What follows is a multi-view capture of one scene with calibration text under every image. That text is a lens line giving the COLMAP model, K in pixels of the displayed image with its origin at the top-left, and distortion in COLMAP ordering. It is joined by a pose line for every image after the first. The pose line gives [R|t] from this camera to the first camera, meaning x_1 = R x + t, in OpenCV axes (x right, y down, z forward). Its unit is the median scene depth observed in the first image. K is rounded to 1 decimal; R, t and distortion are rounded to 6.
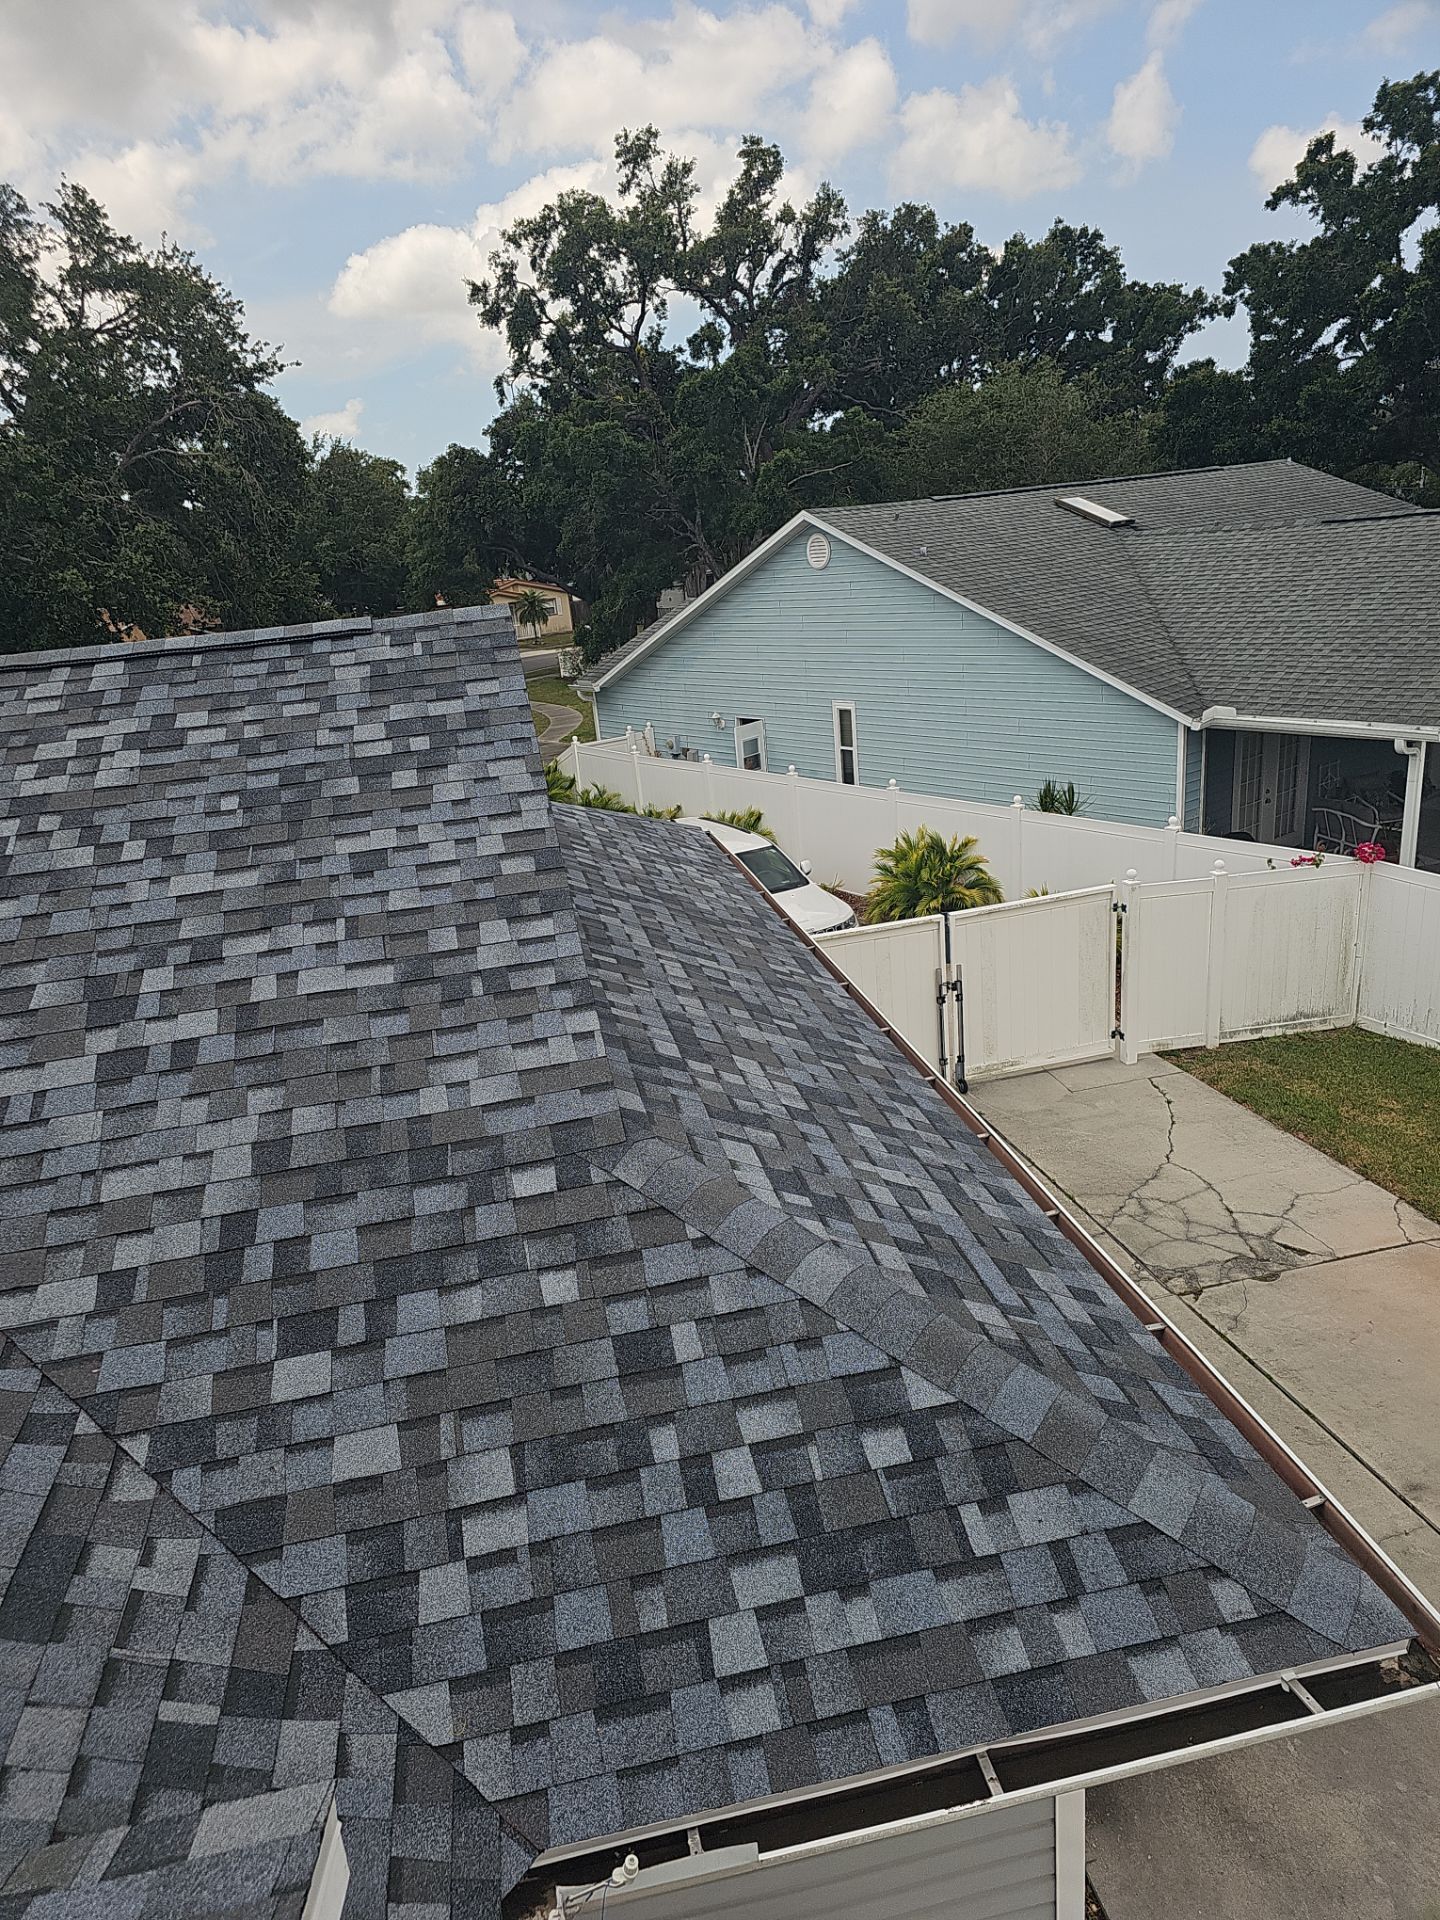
lens RADIAL K [[1241.8, 0, 701.7], [0, 1241.8, 996.5], [0, 0, 1]] dist [0.089233, -0.108806]
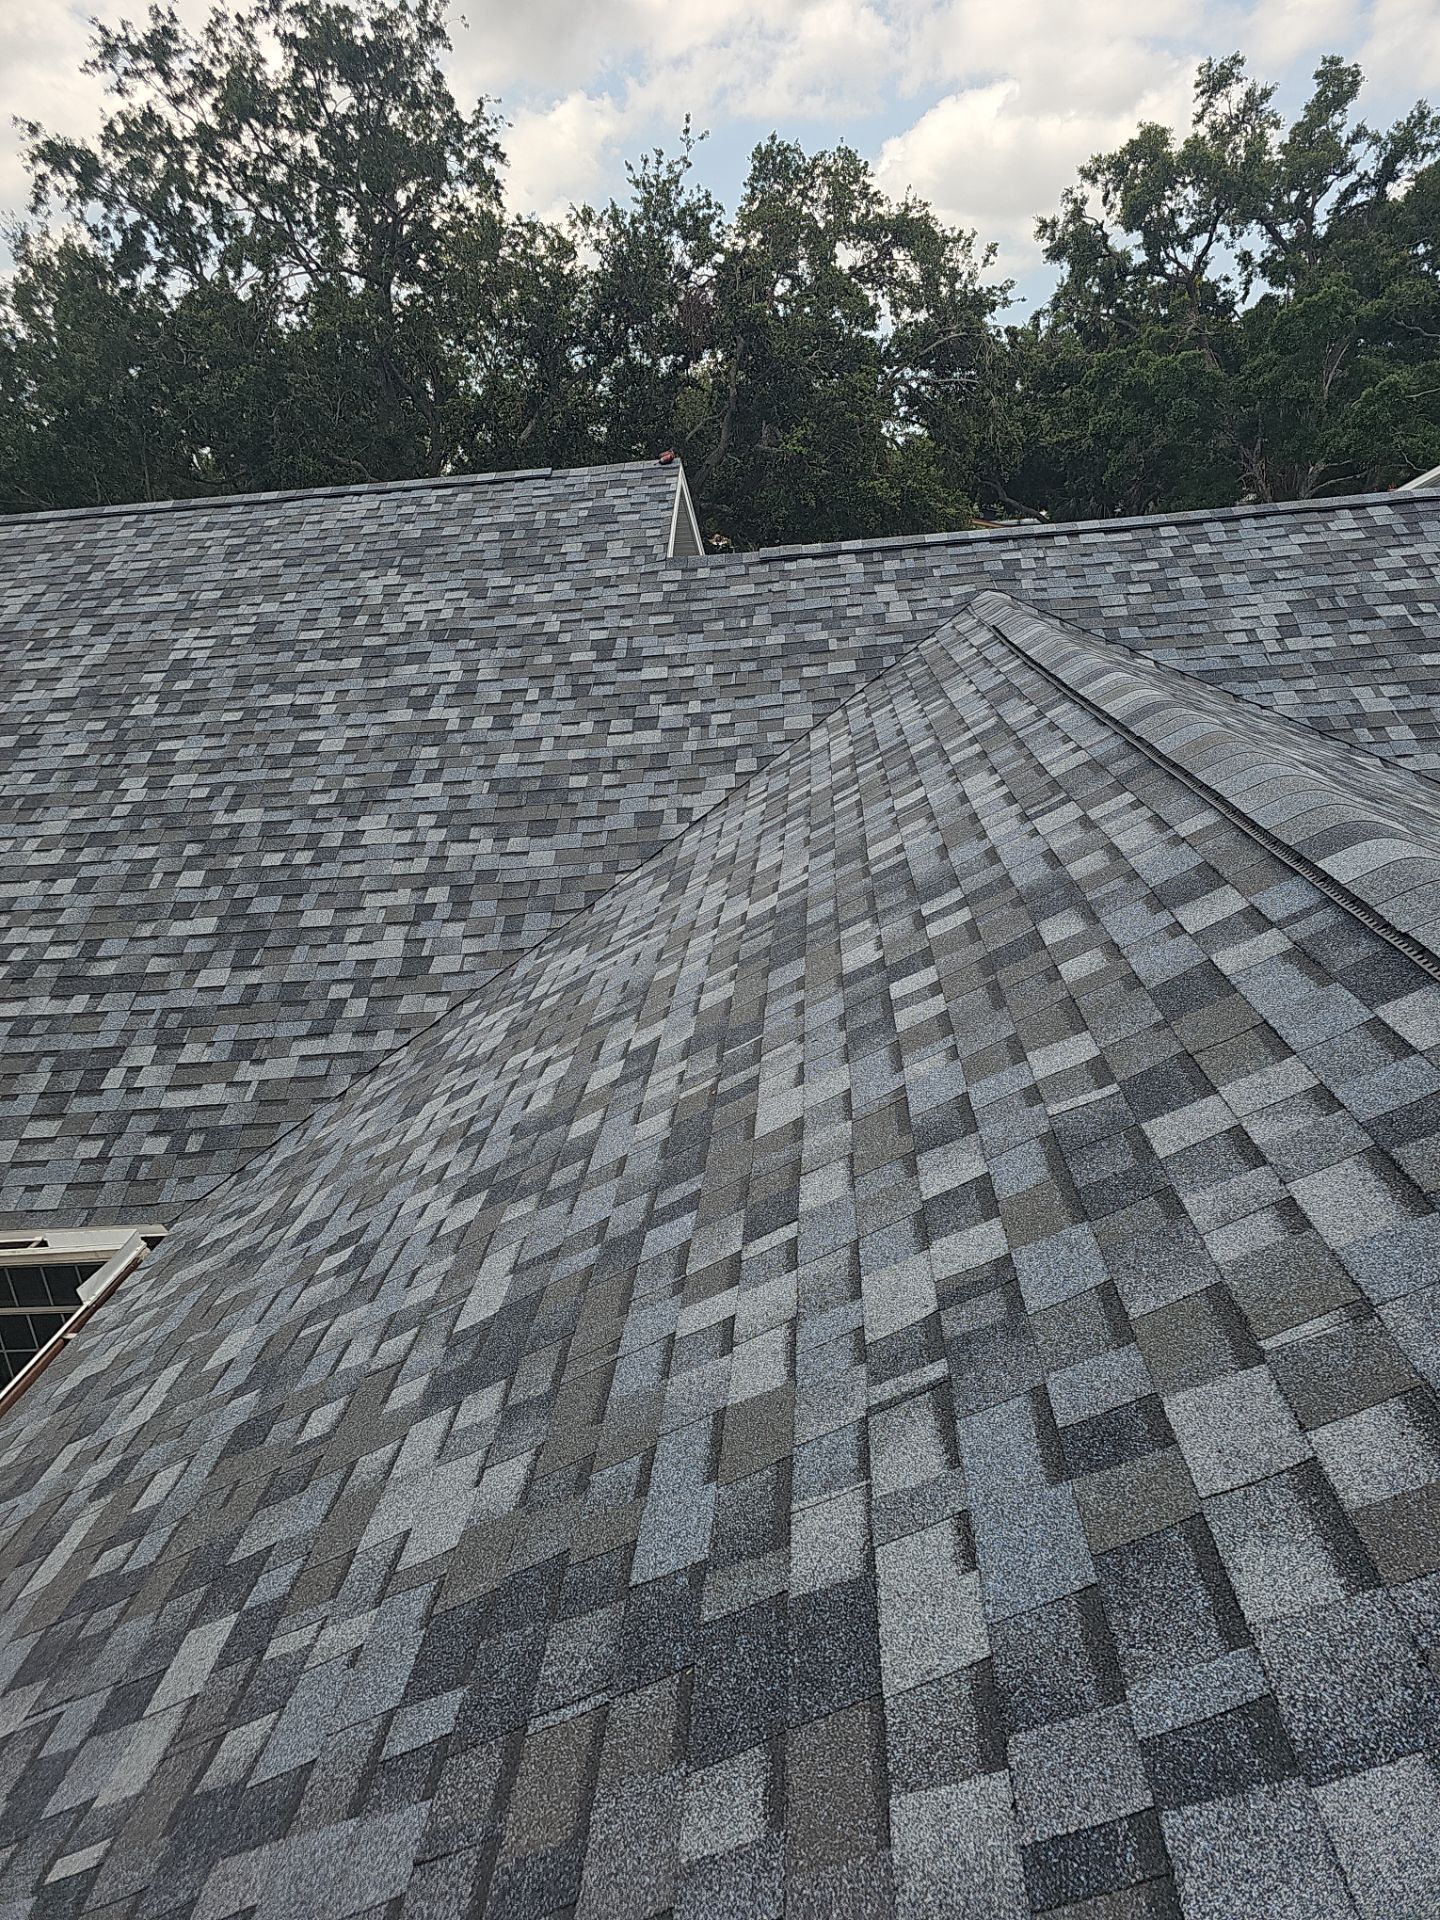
lens RADIAL K [[1260.0, 0, 707.3], [0, 1260.0, 972.3], [0, 0, 1]] dist [0.056288, -0.047525]
pose [[0.965898, 0.101299, -0.238284, -1.041010], [-0.097006, 0.994840, 0.029705, 0.351791], [0.240064, -0.005577, 0.970741, -0.686767]]
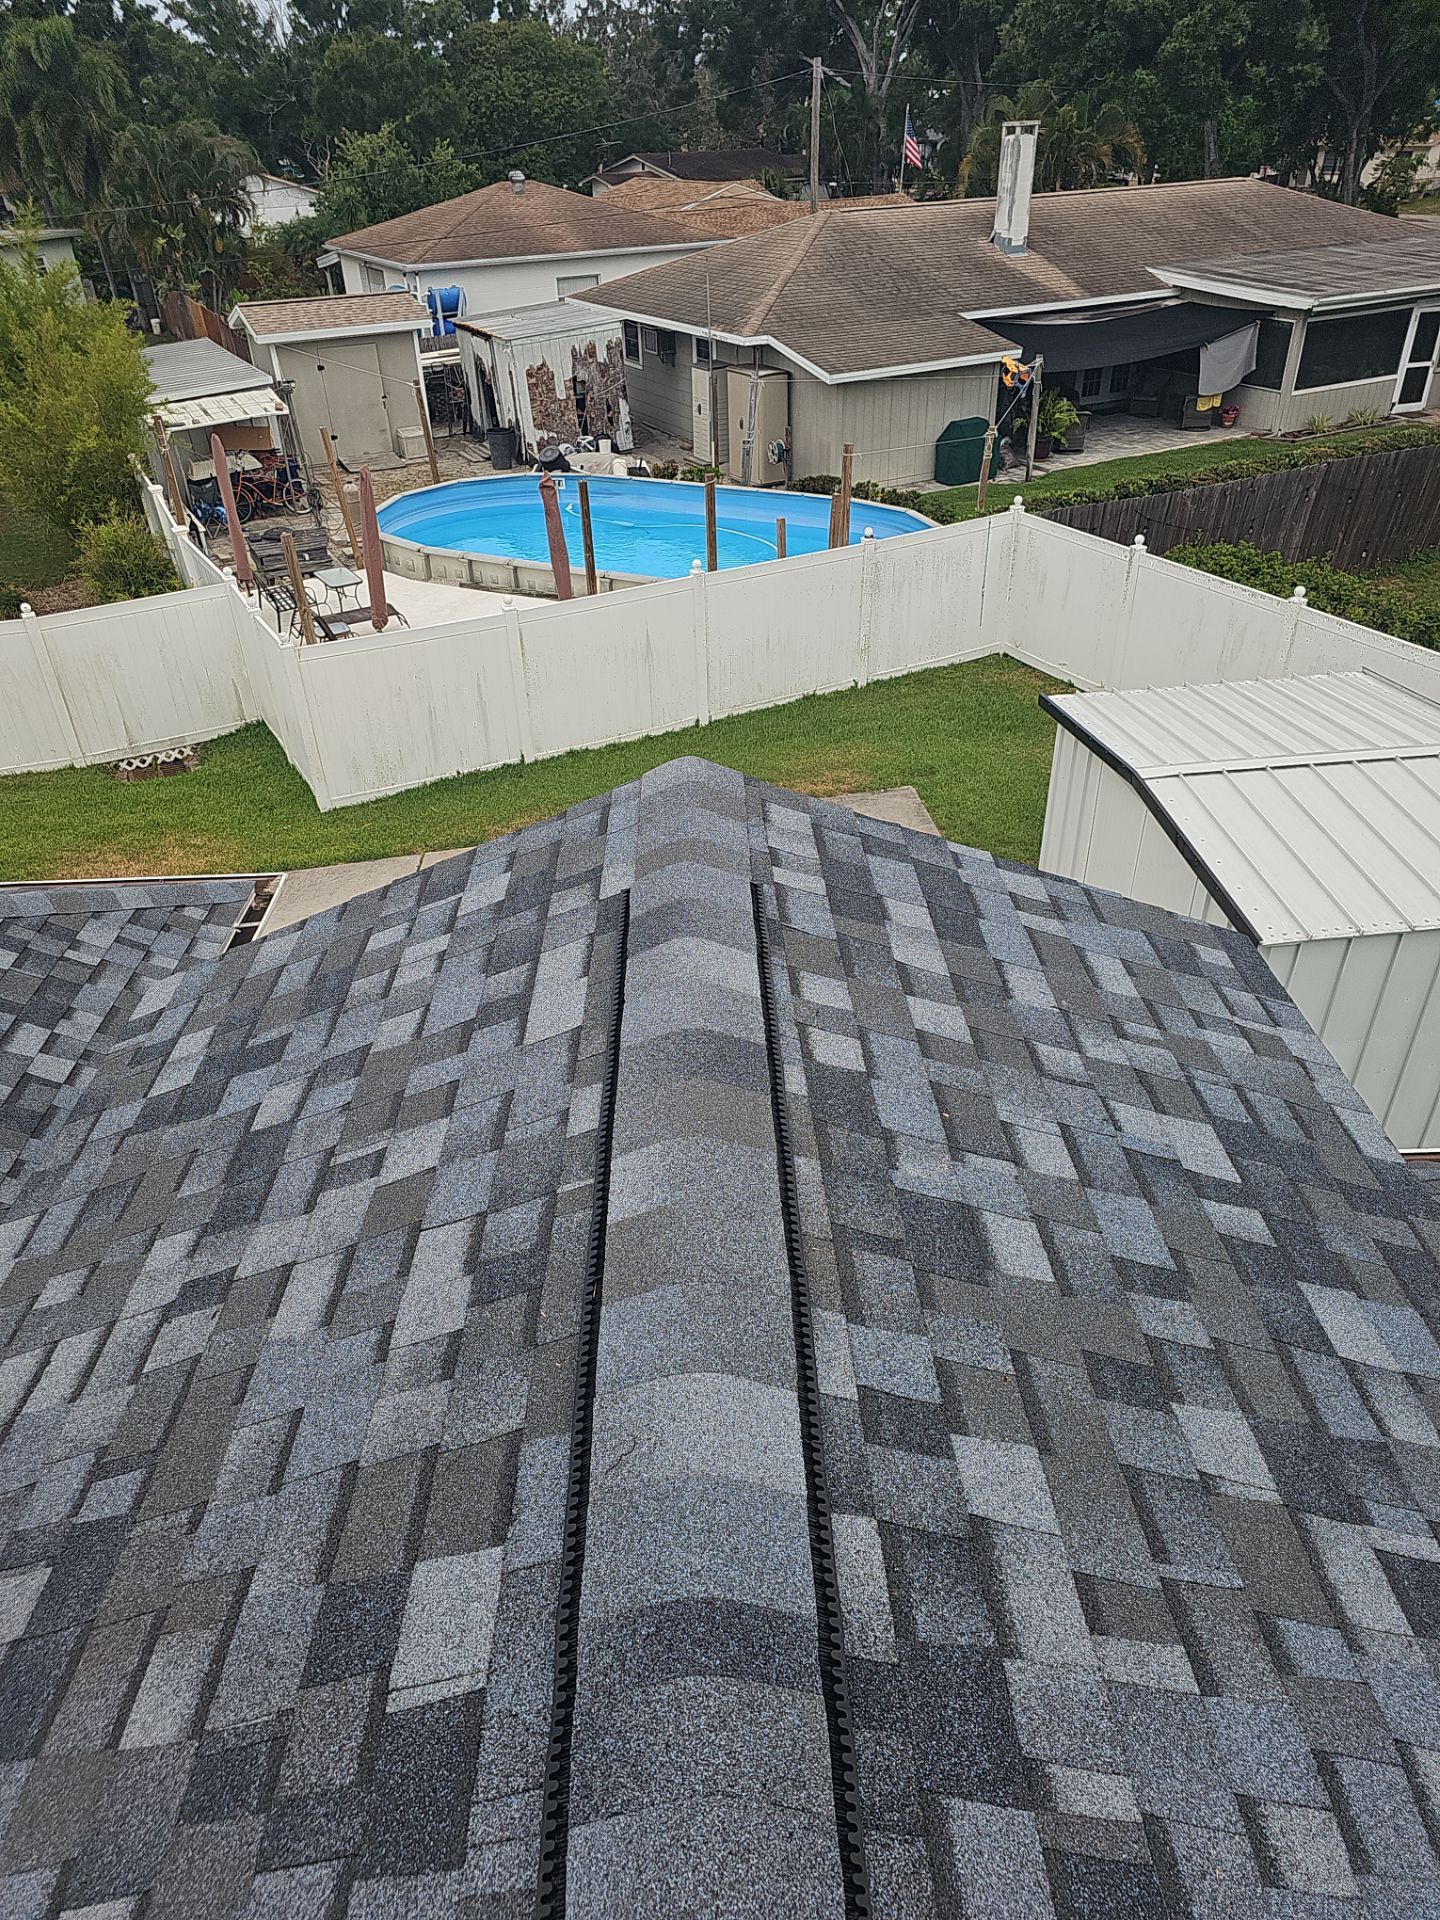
lens RADIAL K [[1287.9, 0, 696.8], [0, 1287.9, 971.8], [0, 0, 1]] dist [0.046815, -0.036856]
pose [[0.166922, -0.467392, 0.868149, -0.758200], [0.369967, 0.845856, 0.384255, 0.067854], [-0.913926, 0.257046, 0.314112, -0.151201]]
